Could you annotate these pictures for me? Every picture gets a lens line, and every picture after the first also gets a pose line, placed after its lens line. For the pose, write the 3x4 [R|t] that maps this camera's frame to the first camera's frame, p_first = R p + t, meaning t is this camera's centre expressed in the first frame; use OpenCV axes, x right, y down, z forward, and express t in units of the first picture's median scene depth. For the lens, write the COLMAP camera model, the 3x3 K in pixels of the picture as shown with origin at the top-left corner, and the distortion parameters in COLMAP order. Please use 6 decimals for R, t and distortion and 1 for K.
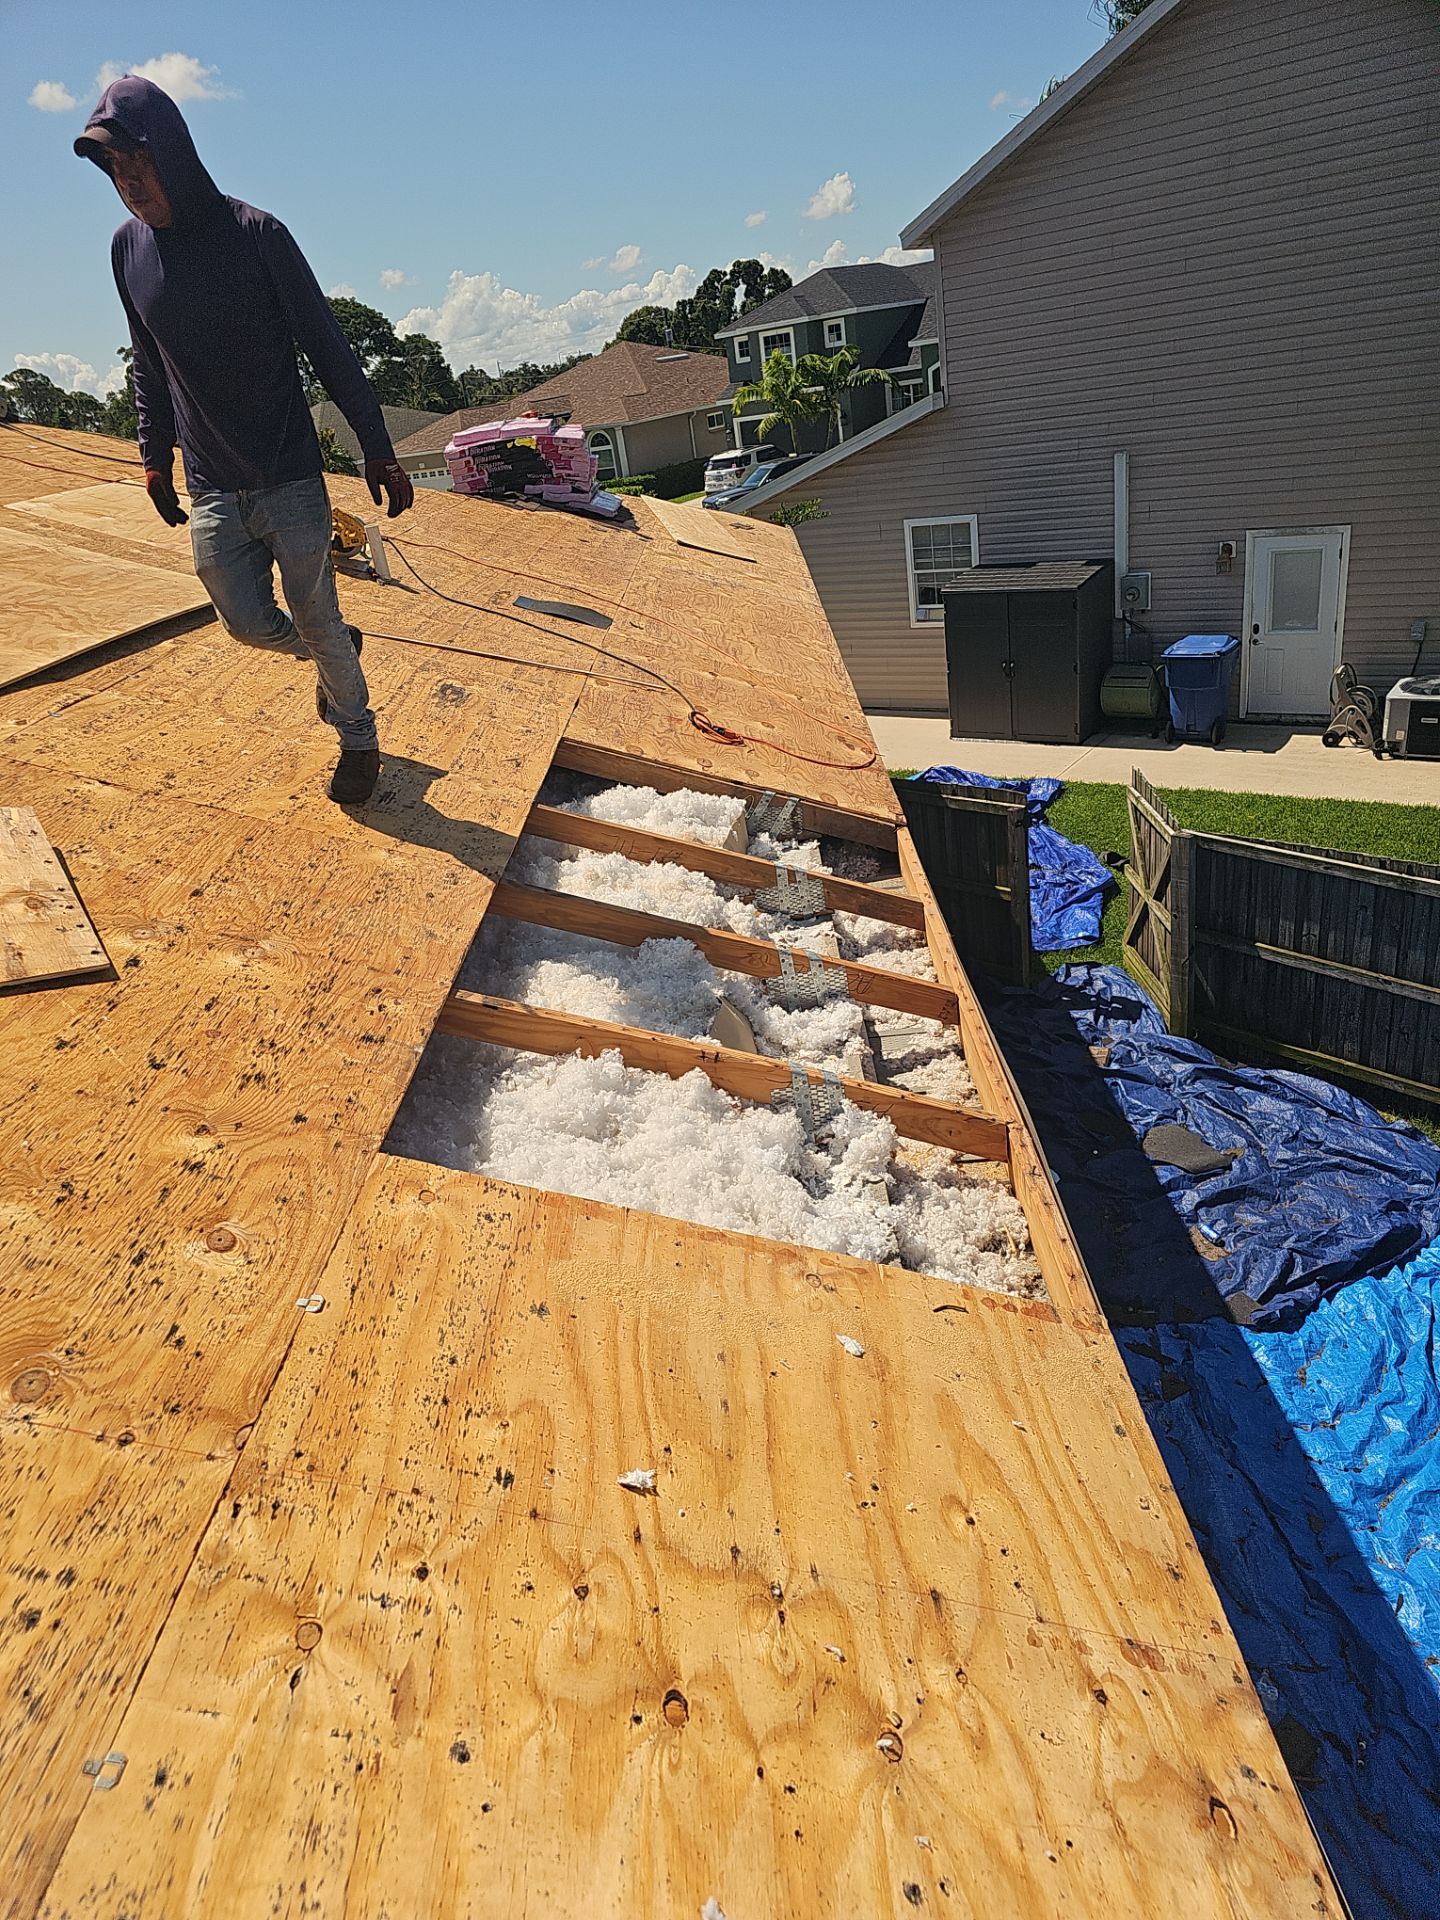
lens RADIAL K [[1261.3, 0, 724.1], [0, 1261.3, 967.3], [0, 0, 1]] dist [-0.024499, -0.003249]
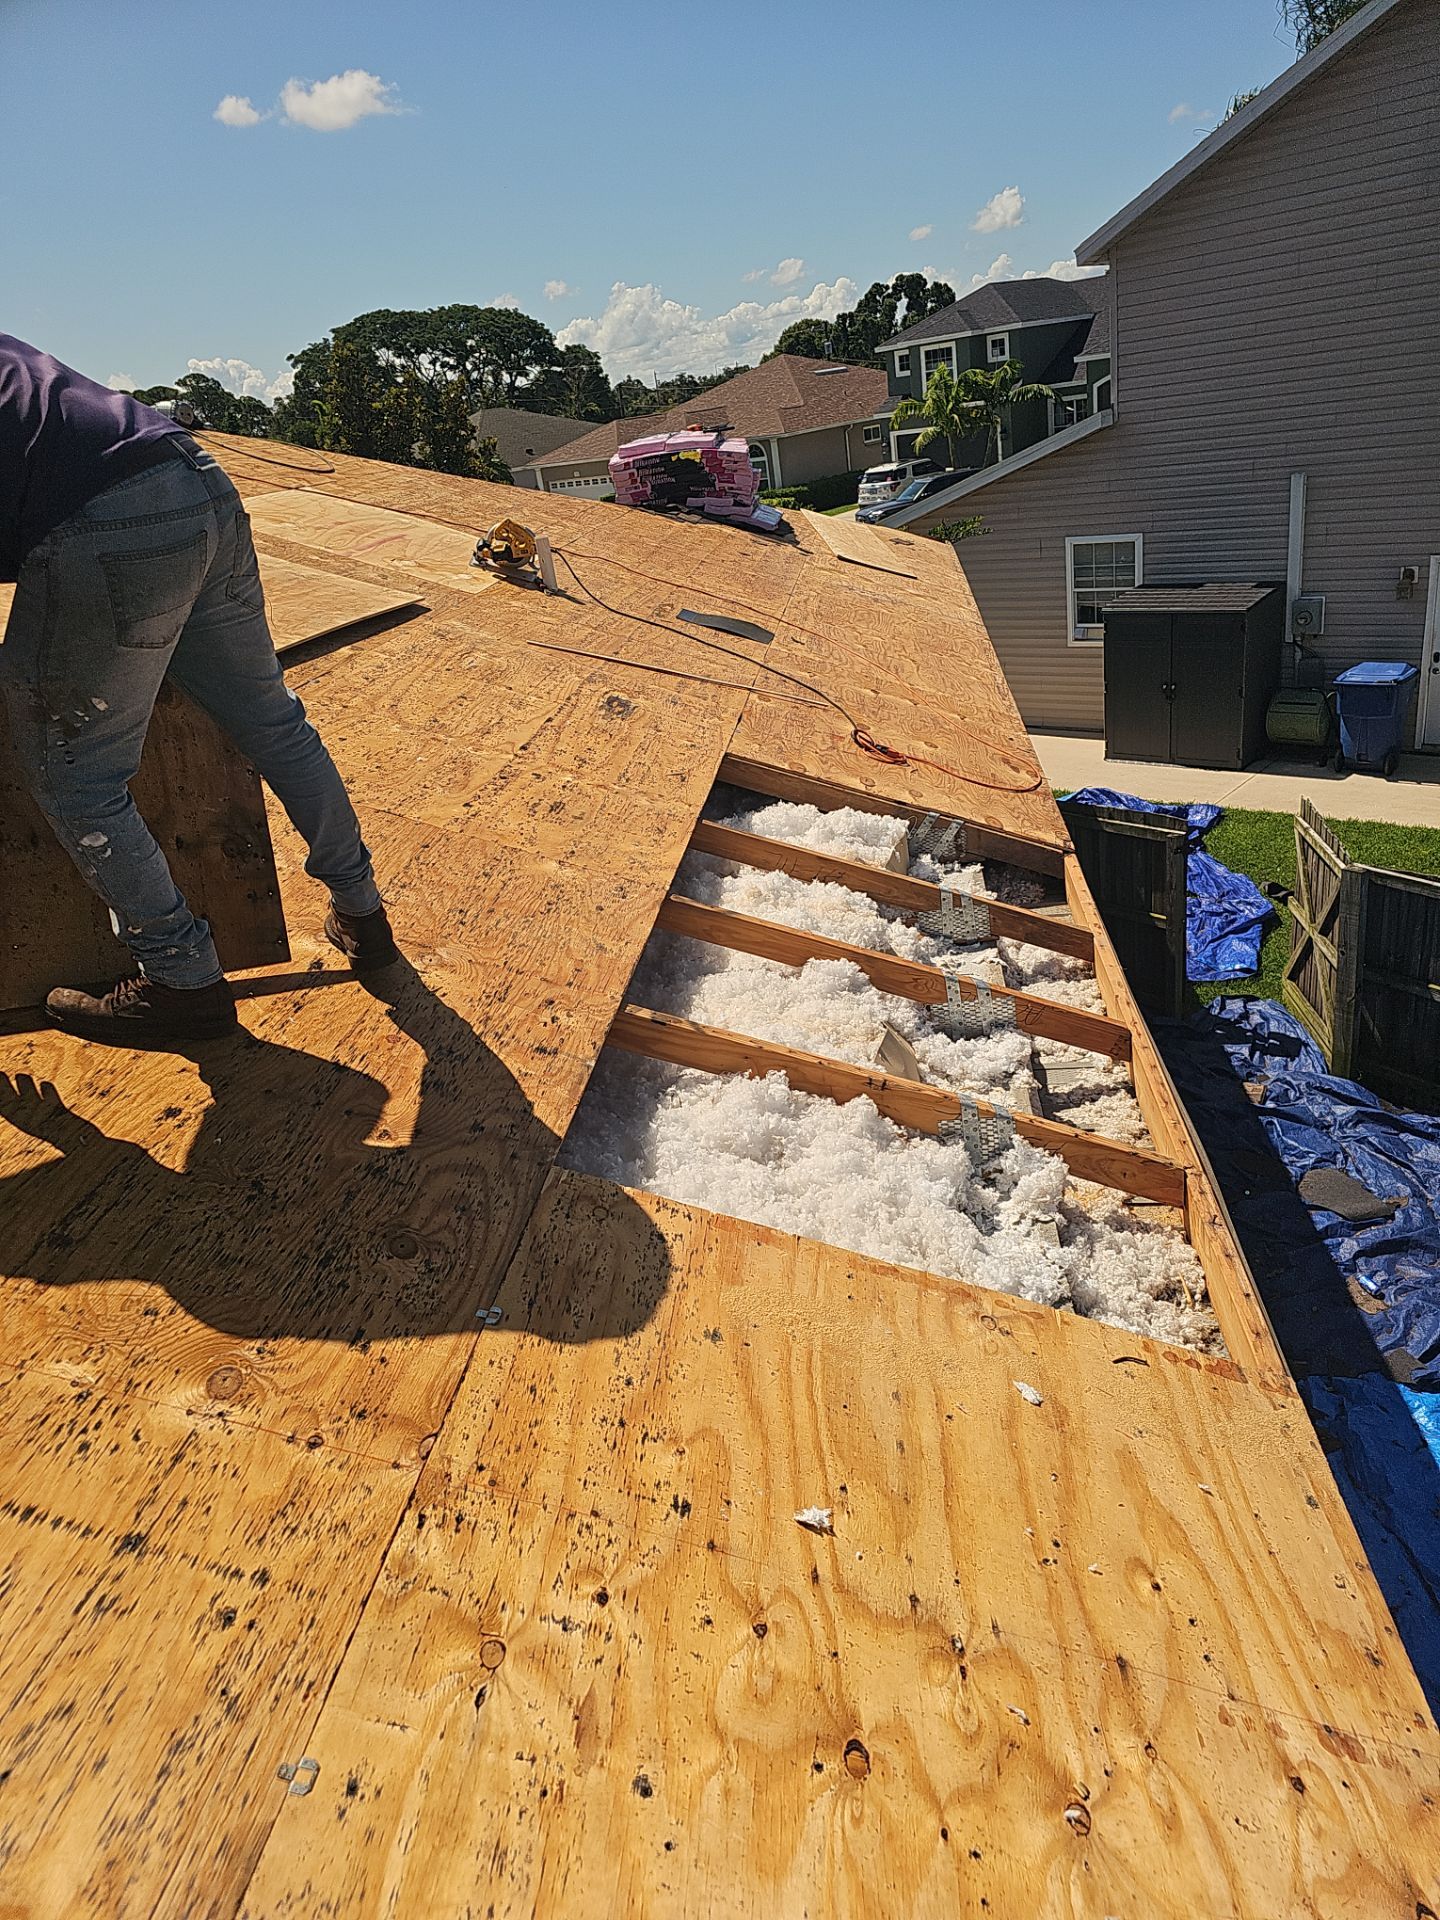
lens RADIAL K [[1261.3, 0, 728.1], [0, 1261.3, 952.6], [0, 0, 1]] dist [-0.024499, -0.003249]
pose [[0.995720, 0.041482, -0.082593, -0.047695], [-0.042535, 0.999034, -0.011031, -0.015212], [0.082055, 0.014497, 0.996522, 0.001702]]
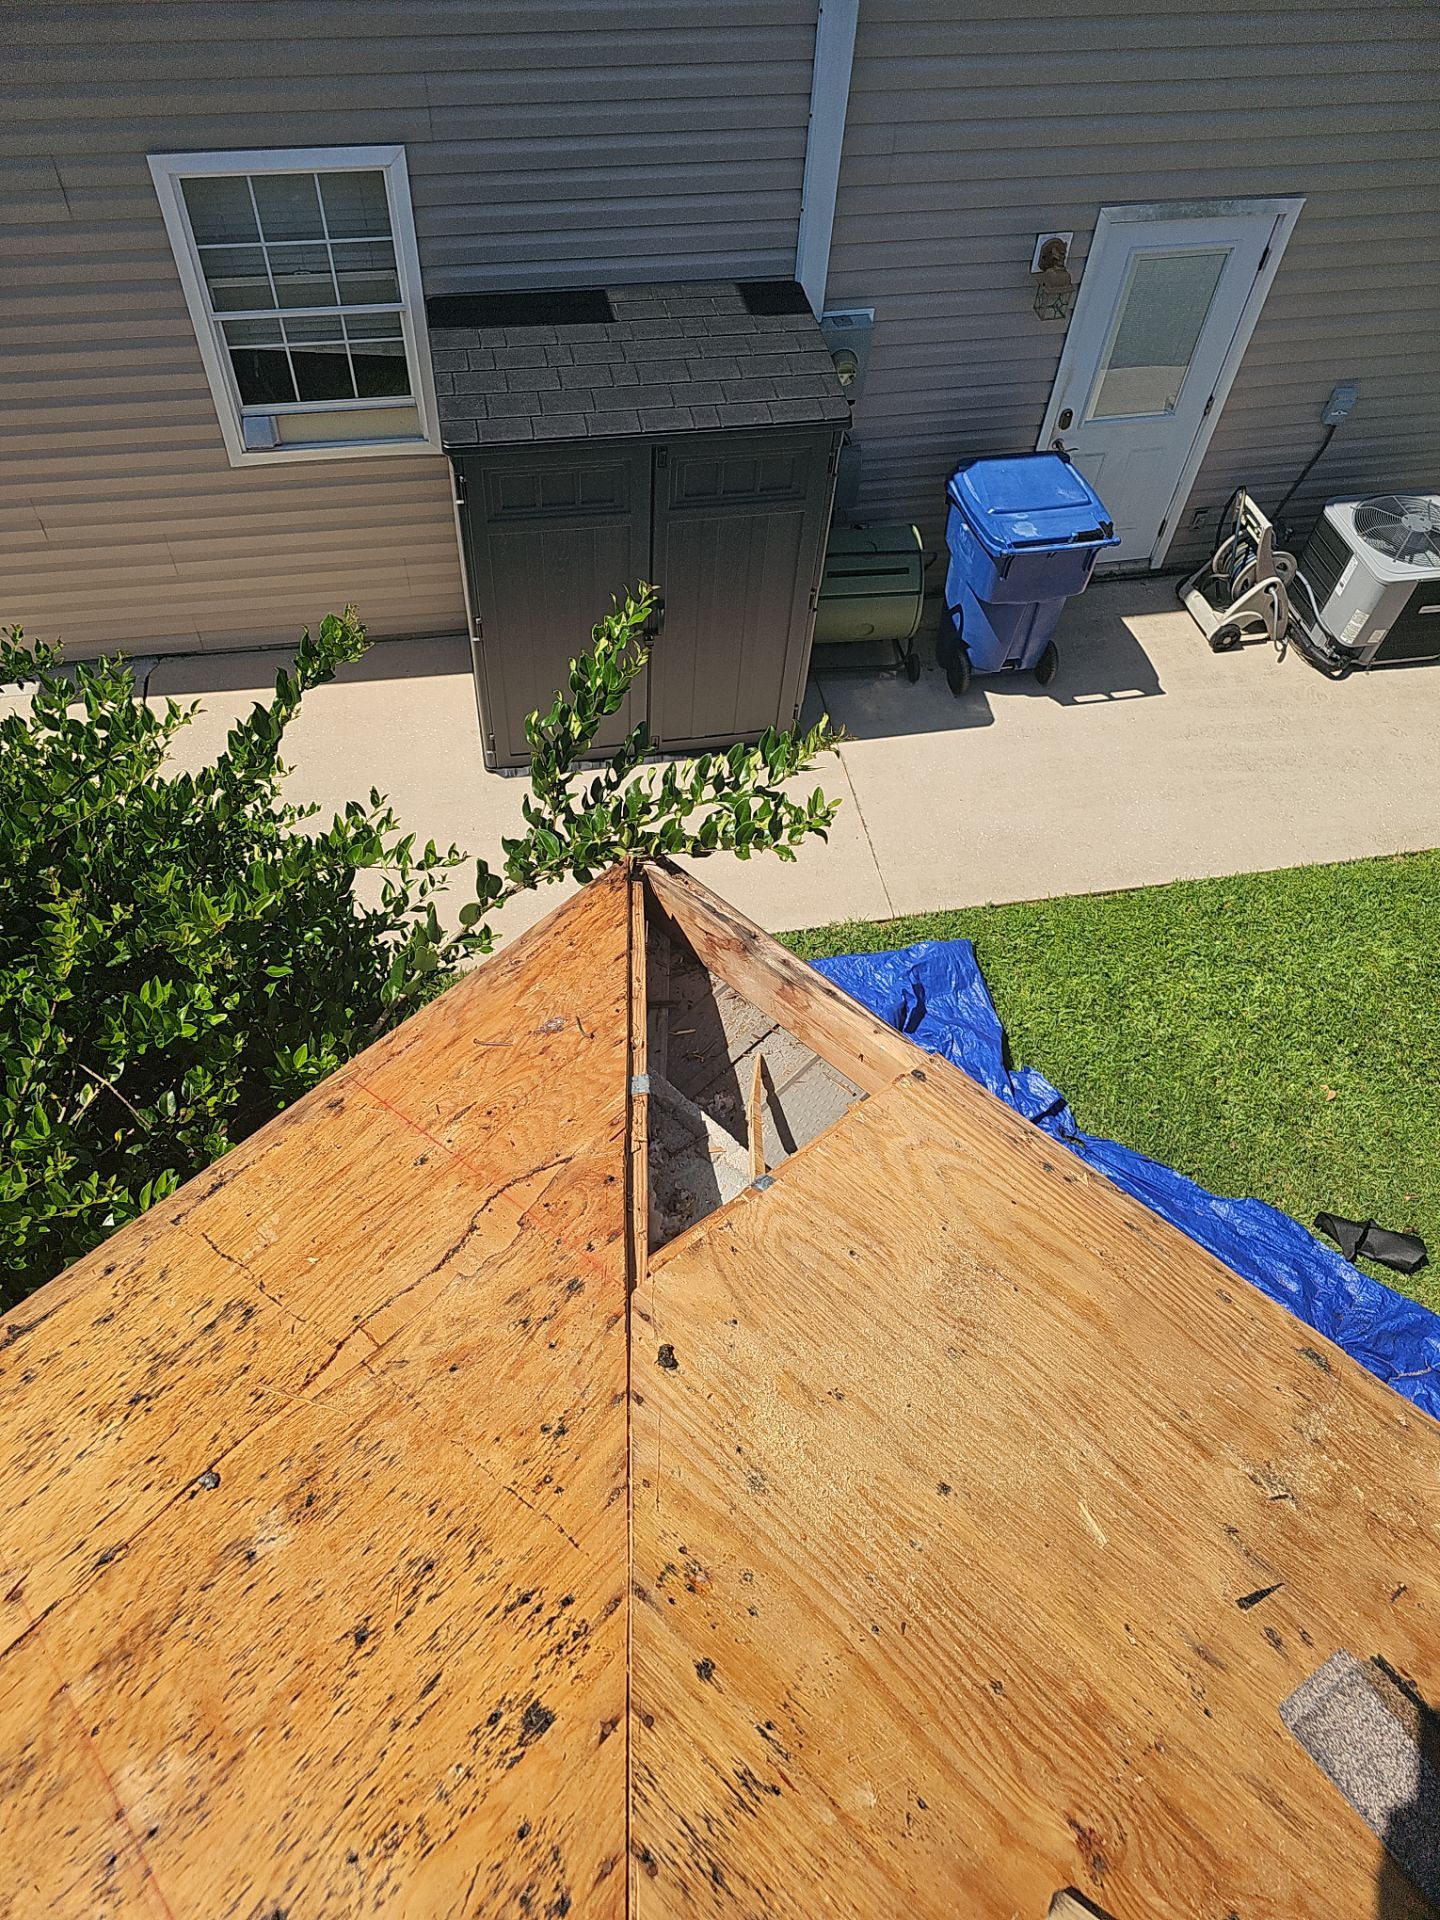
lens RADIAL K [[1261.3, 0, 718.9], [0, 1261.3, 961.8], [0, 0, 1]] dist [-0.024499, -0.003249]
pose [[0.692263, -0.441471, 0.570856, -0.053740], [0.191054, 0.874940, 0.444947, -0.531507], [-0.695896, -0.198956, 0.690033, 1.170750]]
